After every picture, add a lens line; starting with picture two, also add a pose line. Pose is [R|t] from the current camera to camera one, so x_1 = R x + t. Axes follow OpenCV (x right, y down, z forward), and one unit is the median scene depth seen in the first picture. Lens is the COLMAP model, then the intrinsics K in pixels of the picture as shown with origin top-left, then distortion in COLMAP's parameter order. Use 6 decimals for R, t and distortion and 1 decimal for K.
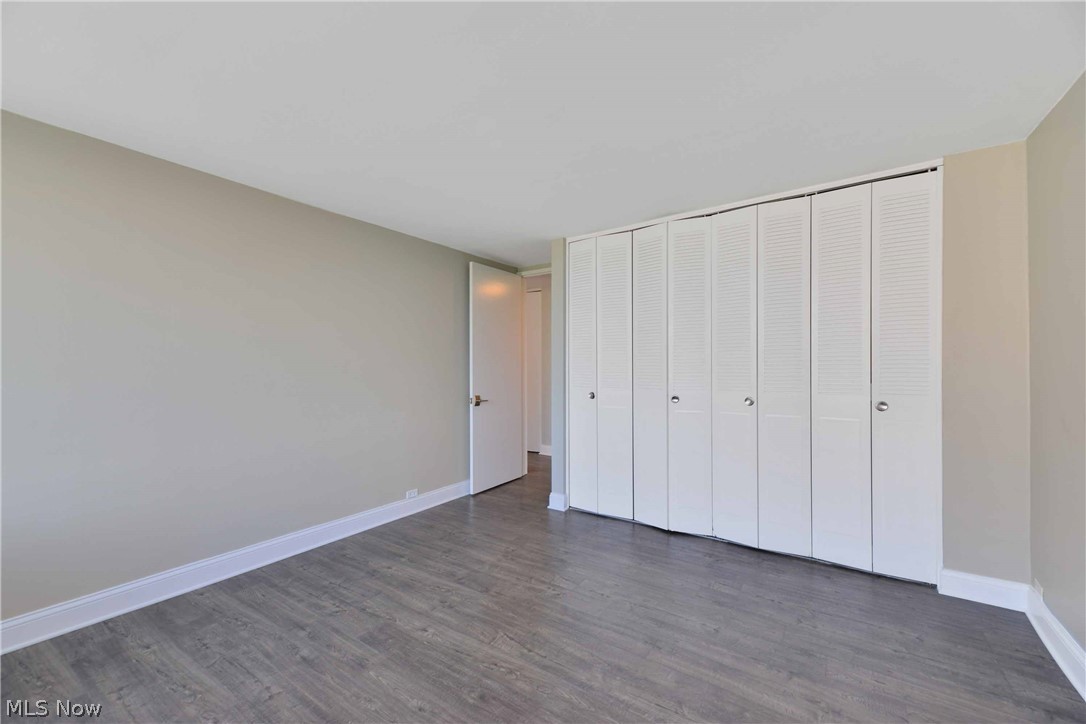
lens RADIAL K [[433.2, 0, 546.1], [0, 433.2, 368.0], [0, 0, 1]] dist [0.010927, -0.000559]
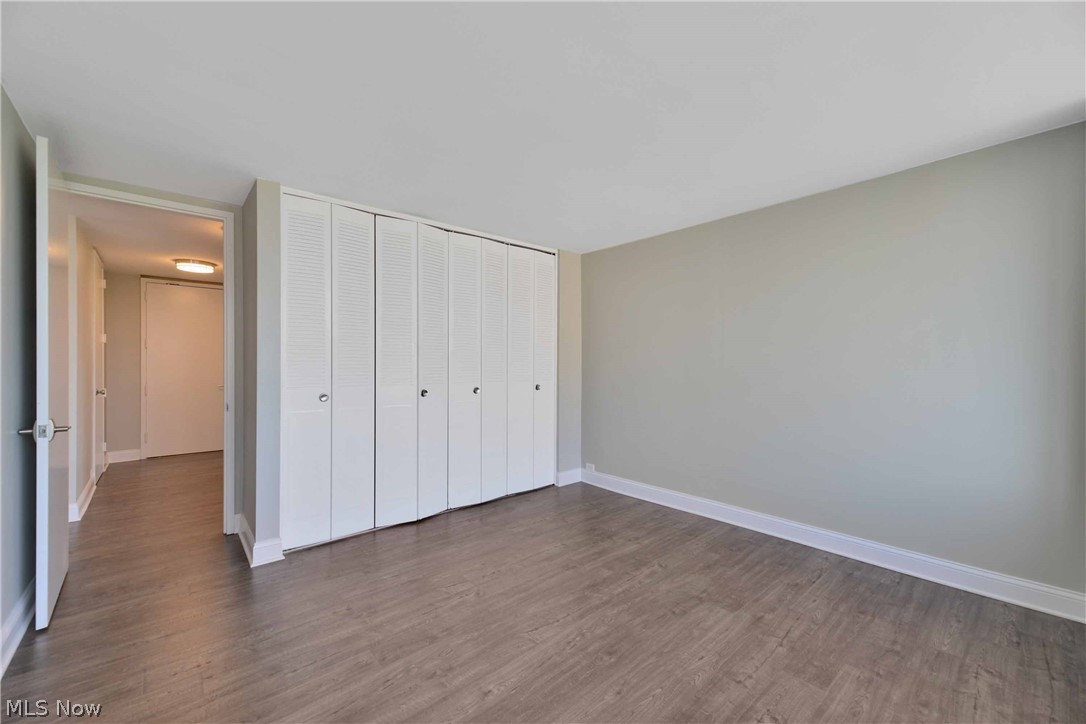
lens RADIAL K [[439.7, 0, 542.0], [0, 439.7, 365.0], [0, 0, 1]] dist [0.003444, -0.000010]
pose [[0.239825, 0.000257, 0.970816, -0.807429], [-0.002365, 0.999997, 0.000320, 0.003431], [-0.970813, -0.002373, 0.239825, 0.556369]]
